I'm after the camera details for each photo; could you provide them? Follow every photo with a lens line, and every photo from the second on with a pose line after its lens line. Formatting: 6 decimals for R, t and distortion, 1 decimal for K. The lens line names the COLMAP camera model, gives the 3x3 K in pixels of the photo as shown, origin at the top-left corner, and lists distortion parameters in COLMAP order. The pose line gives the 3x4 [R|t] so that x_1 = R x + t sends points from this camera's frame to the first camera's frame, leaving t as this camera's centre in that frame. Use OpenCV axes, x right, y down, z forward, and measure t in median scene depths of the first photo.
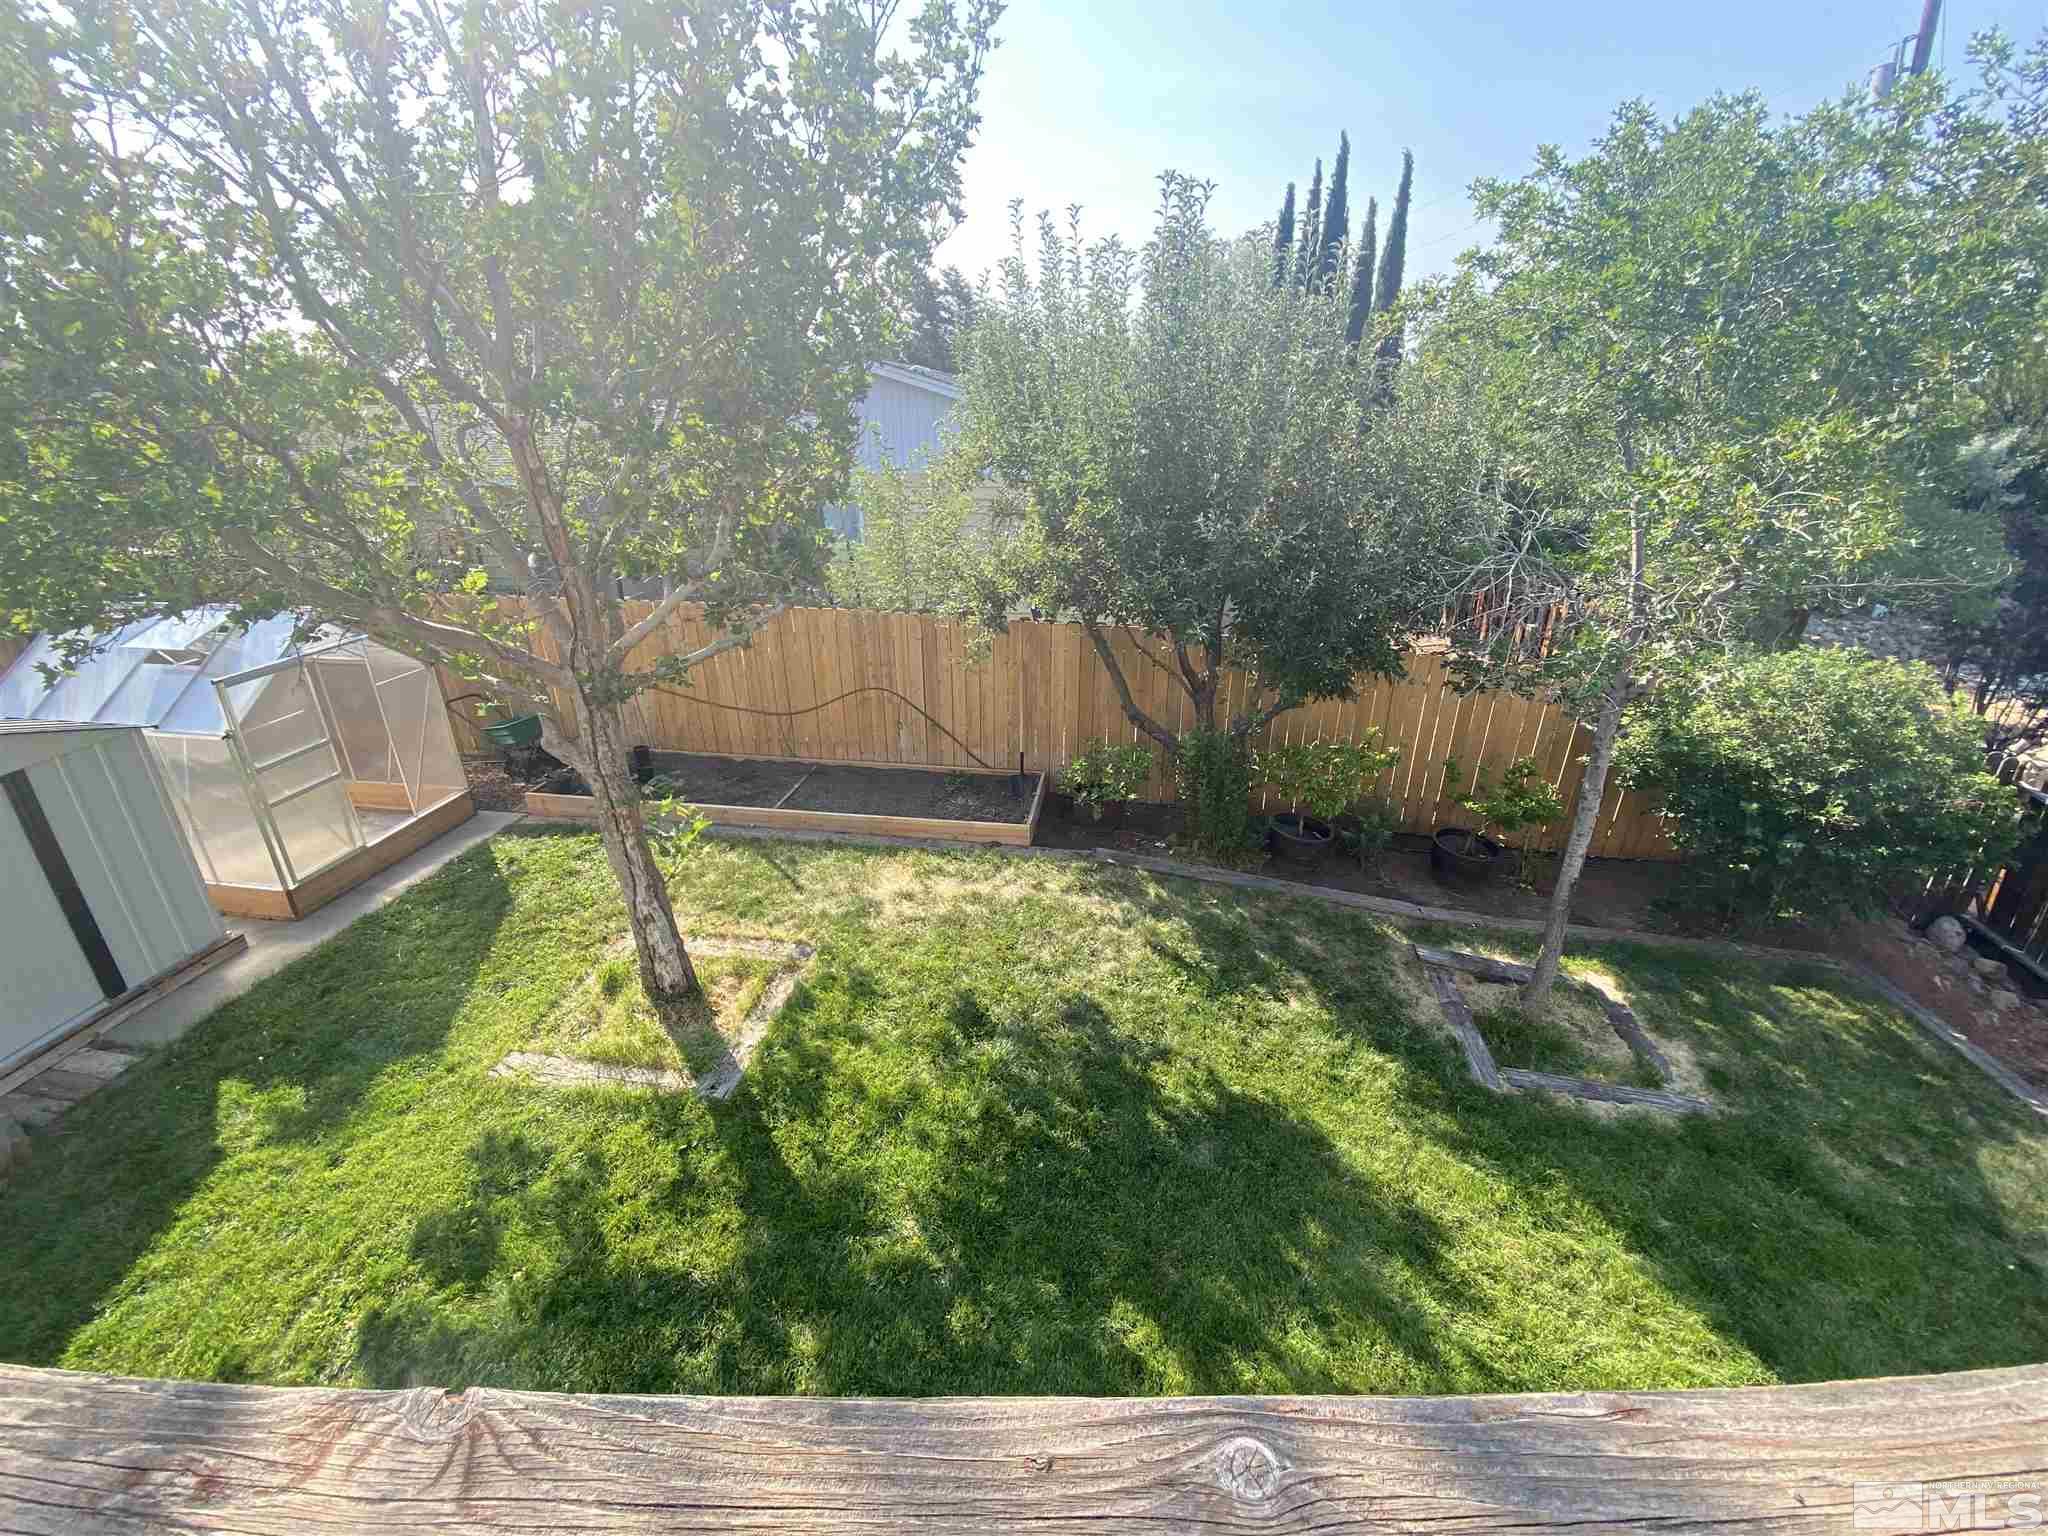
lens RADIAL K [[823.3, 0, 1035.6], [0, 823.3, 762.3], [0, 0, 1]] dist [0.017074, -0.019788]
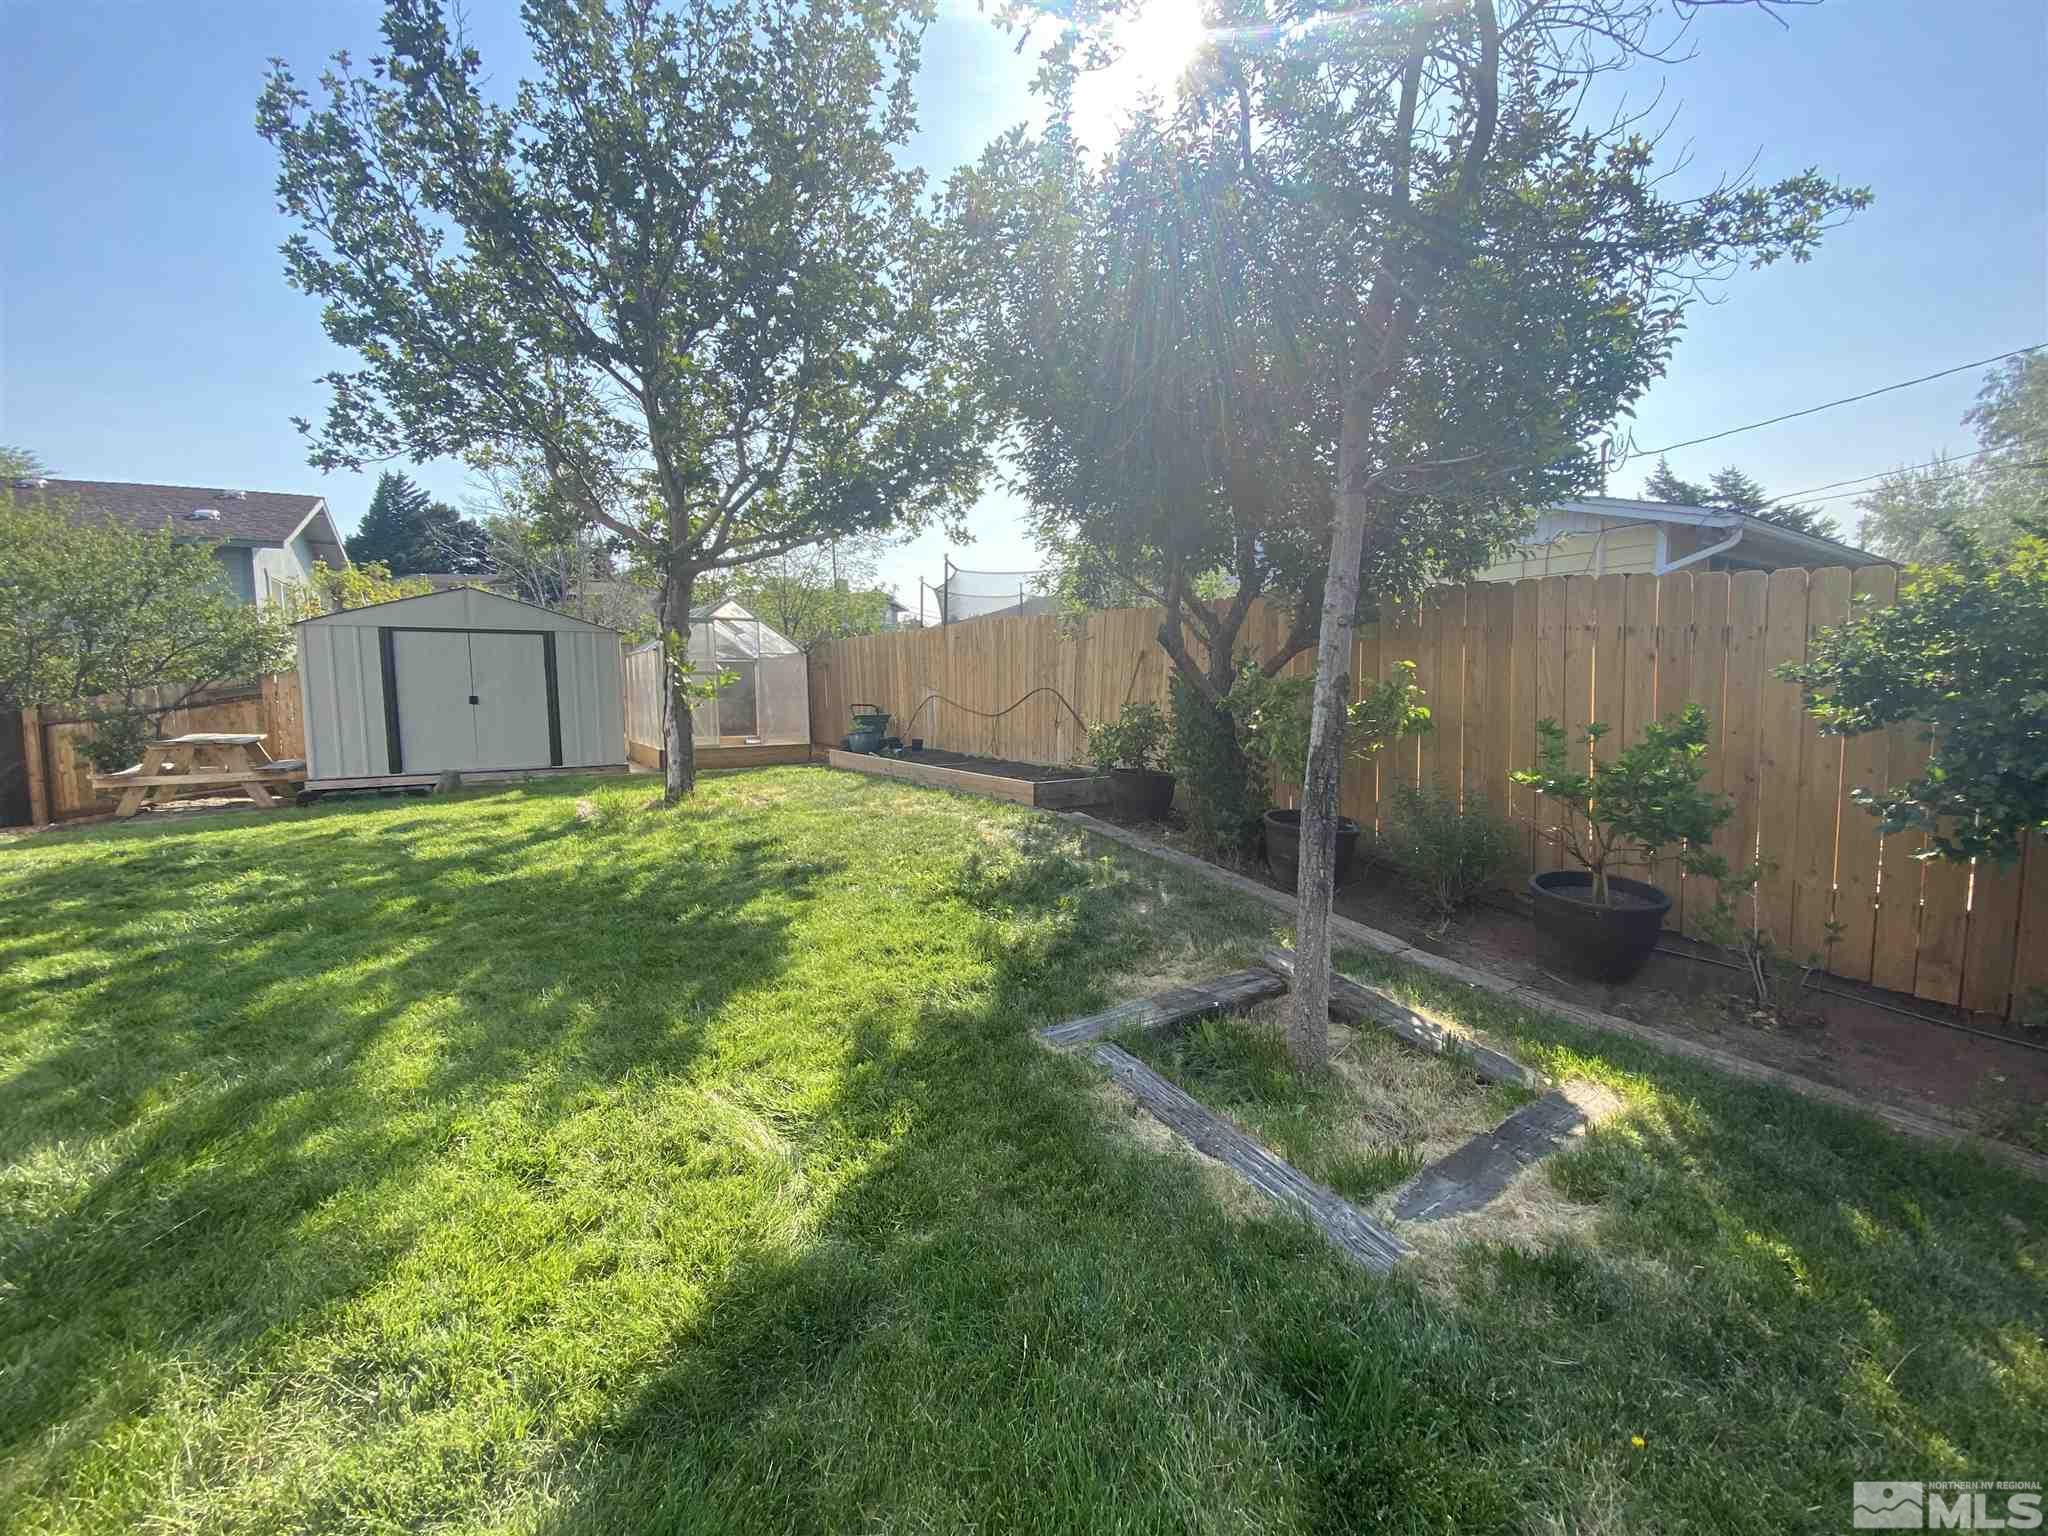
lens RADIAL K [[823.3, 0, 1035.6], [0, 823.3, 762.3], [0, 0, 1]] dist [0.017074, -0.019788]
pose [[0.651876, 0.051509, -0.756574, 0.879000], [-0.273028, 0.946724, -0.170791, 0.271464], [0.707470, 0.317900, 0.631210, 0.489249]]
